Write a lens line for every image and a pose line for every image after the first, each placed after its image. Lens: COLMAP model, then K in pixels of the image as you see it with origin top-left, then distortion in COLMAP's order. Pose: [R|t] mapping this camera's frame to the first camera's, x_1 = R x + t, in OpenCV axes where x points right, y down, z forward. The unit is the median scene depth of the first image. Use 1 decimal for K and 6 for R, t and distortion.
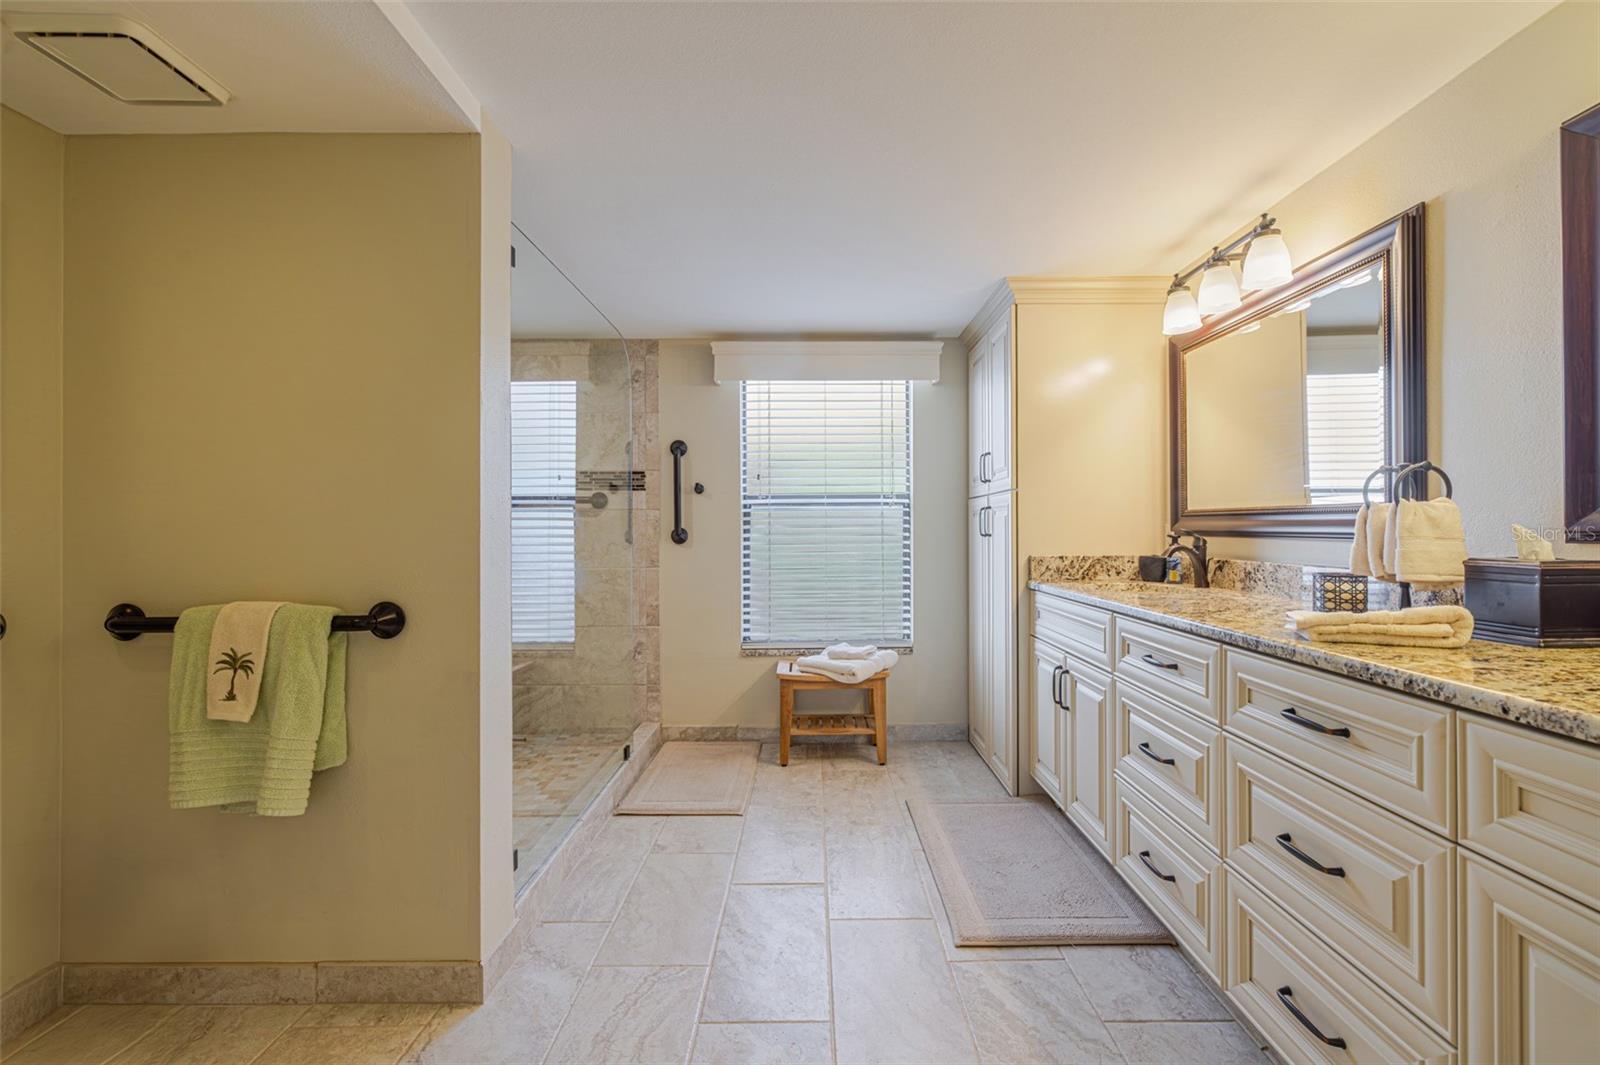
lens RADIAL K [[671.8, 0, 804.6], [0, 671.8, 536.4], [0, 0, 1]] dist [0.000053, 0.000077]
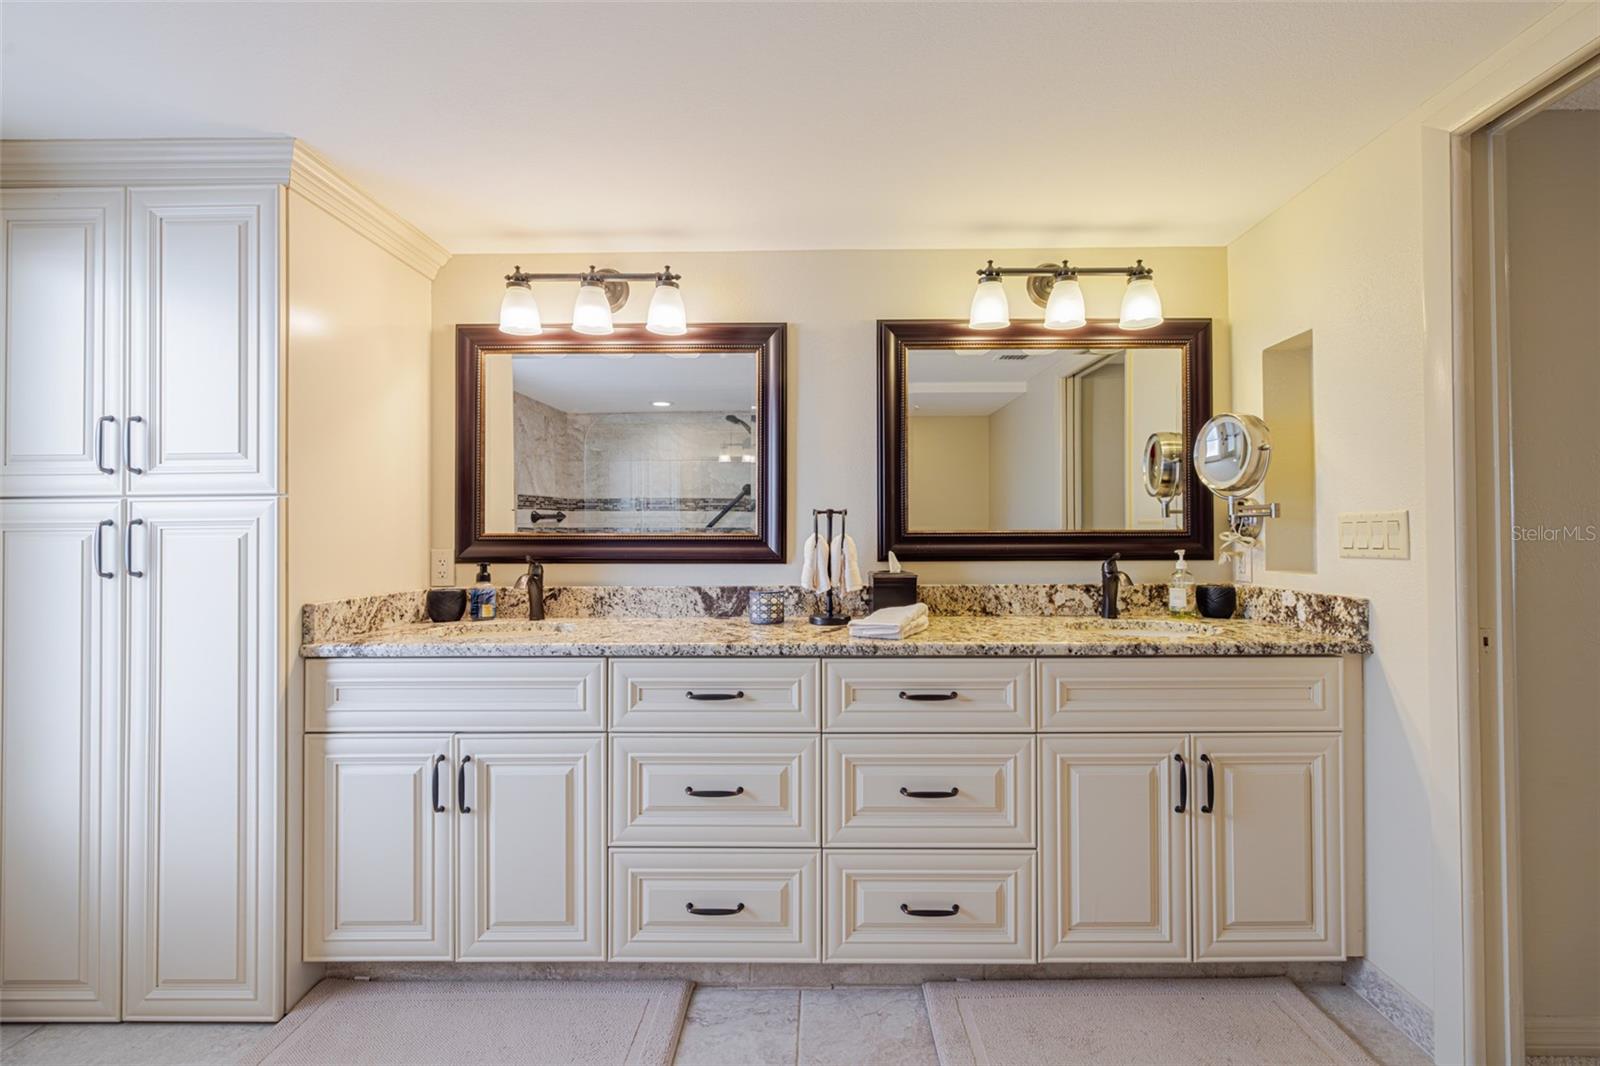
lens RADIAL K [[671.8, 0, 804.6], [0, 671.8, 536.9], [0, 0, 1]] dist [0.000053, 0.000077]
pose [[0.008854, 0.004565, 0.999950, -0.302652], [0.016636, 0.999851, -0.004712, -0.024518], [-0.999822, 0.016677, 0.008777, 0.584532]]
